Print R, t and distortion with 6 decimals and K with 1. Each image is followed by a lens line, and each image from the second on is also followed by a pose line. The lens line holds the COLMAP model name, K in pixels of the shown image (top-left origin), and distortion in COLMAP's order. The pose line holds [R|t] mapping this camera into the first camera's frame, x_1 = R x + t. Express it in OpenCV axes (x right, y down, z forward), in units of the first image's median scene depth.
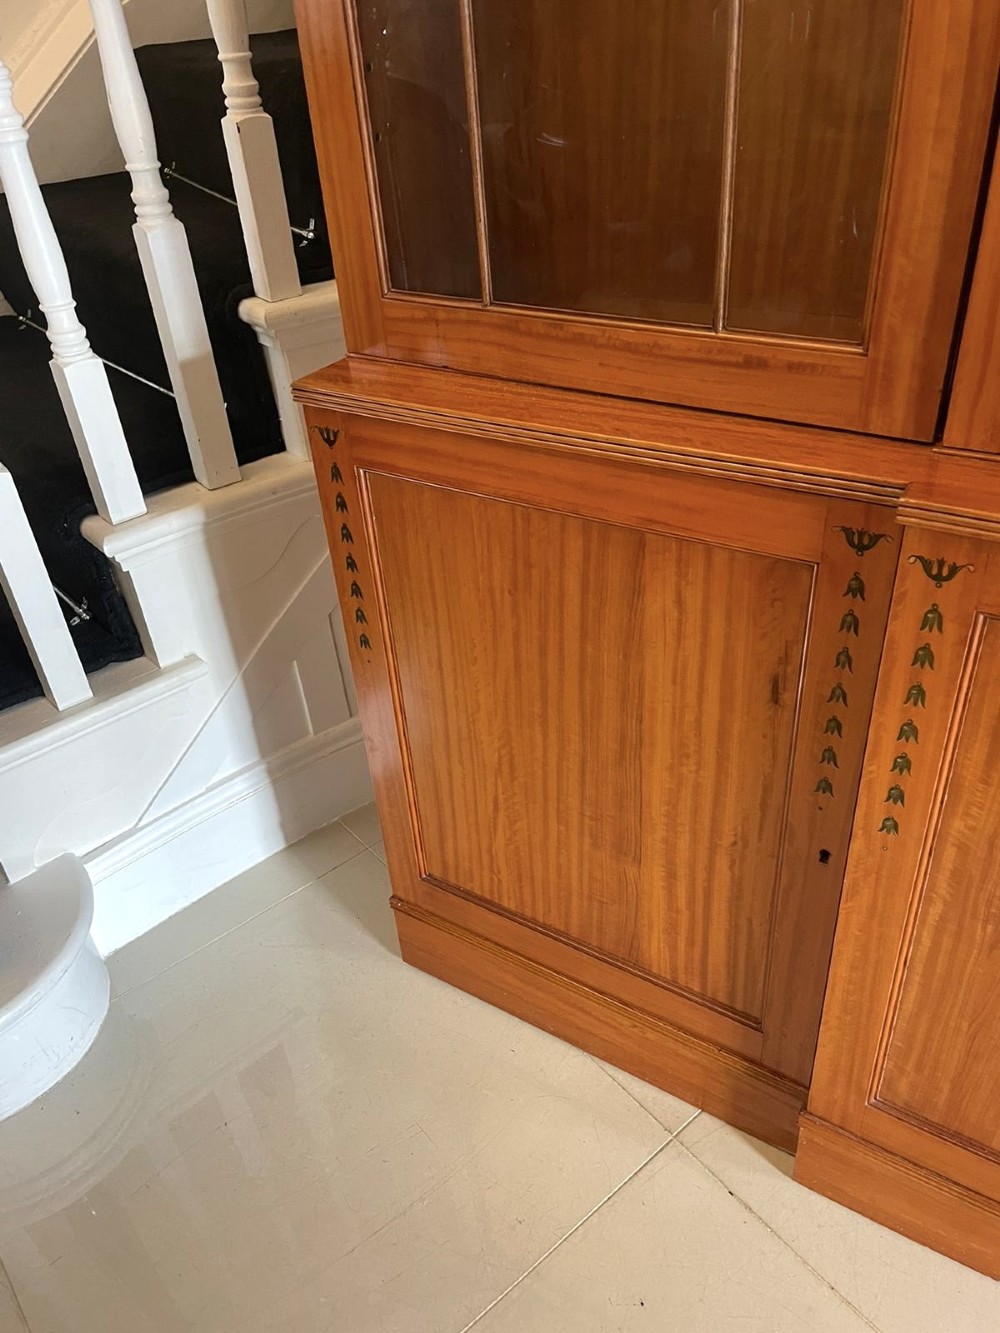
lens RADIAL K [[1025.6, 0, 509.4], [0, 1025.6, 658.3], [0, 0, 1]] dist [0.077245, -0.099762]
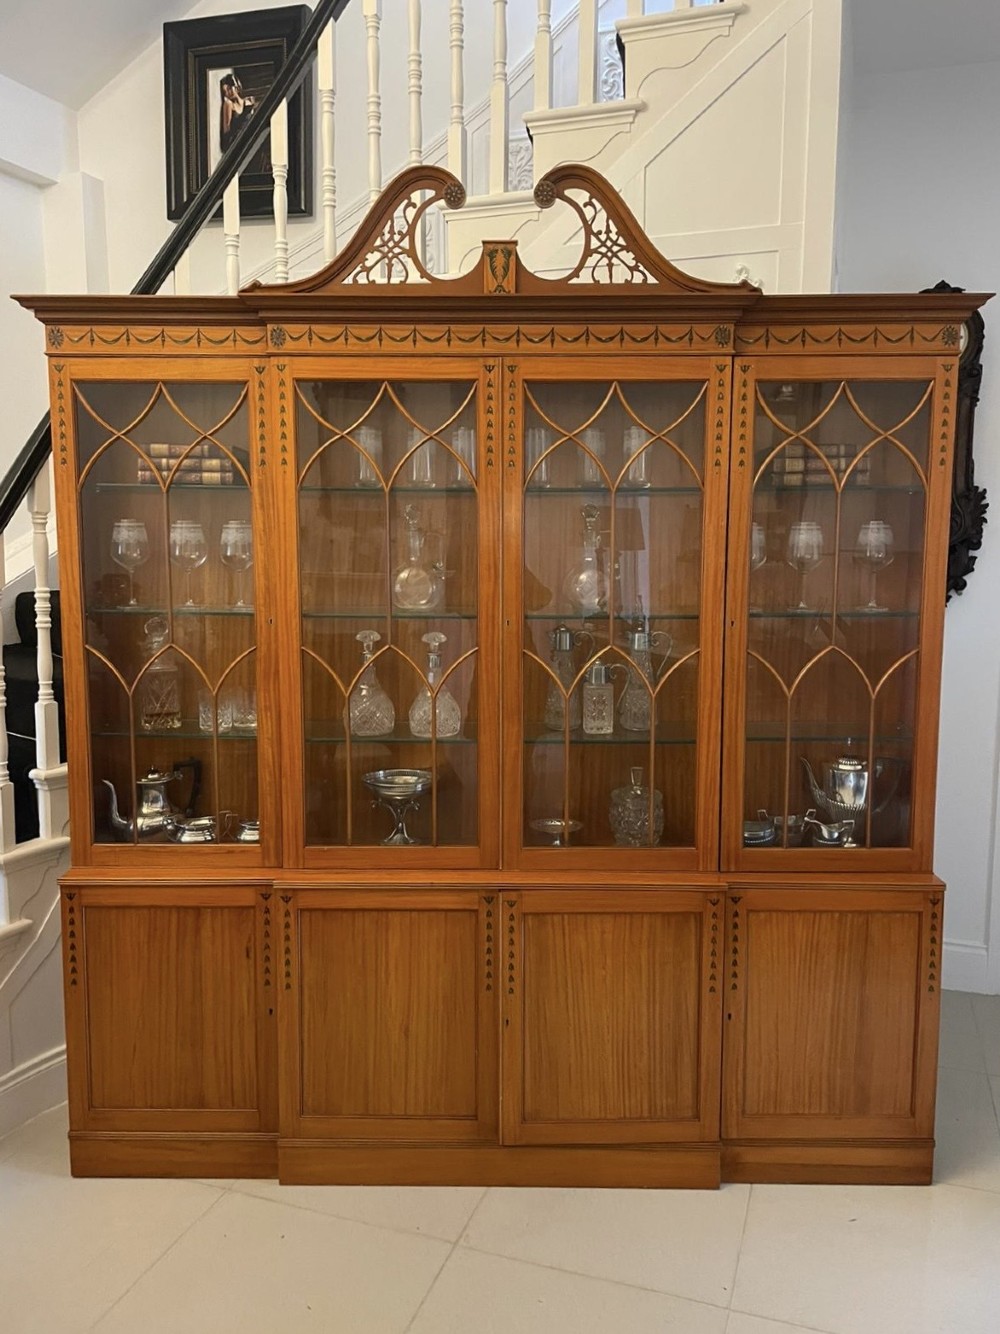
lens RADIAL K [[1026.4, 0, 509.4], [0, 1026.4, 658.8], [0, 0, 1]] dist [0.077245, -0.099762]
pose [[0.851612, 0.001680, 0.524170, -0.697926], [0.241477, 0.886304, -0.395164, 0.659356], [-0.465237, 0.463101, 0.754381, -2.106575]]
